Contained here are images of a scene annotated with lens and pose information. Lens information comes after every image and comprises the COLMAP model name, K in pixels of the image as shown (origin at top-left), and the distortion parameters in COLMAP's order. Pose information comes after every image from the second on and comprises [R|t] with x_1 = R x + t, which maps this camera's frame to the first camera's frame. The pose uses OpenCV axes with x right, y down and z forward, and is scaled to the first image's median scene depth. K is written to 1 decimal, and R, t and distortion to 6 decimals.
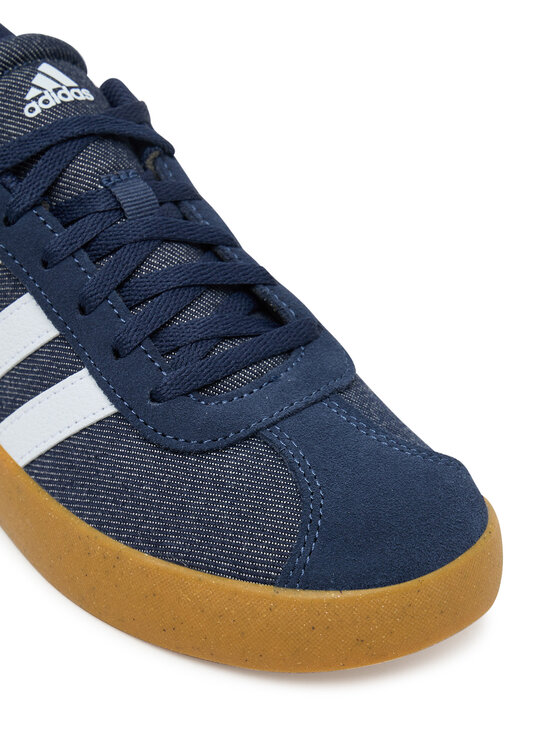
lens RADIAL K [[1903.3, 0, 279.7], [0, 1903.3, 372.7], [0, 0, 1]] dist [-0.096225, 0.000000]
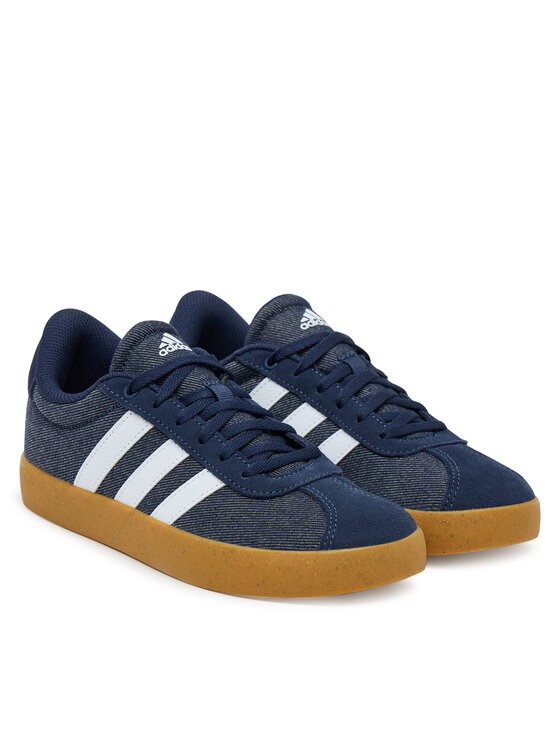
lens RADIAL K [[2202.1, 0, 280.1], [0, 2202.1, 373.1], [0, 0, 1]] dist [-0.095923, 0.000000]
pose [[0.994285, -0.031161, 0.102113, -0.252908], [0.061638, 0.948496, -0.310734, 0.608779], [-0.087171, 0.315252, 0.944996, -1.163392]]
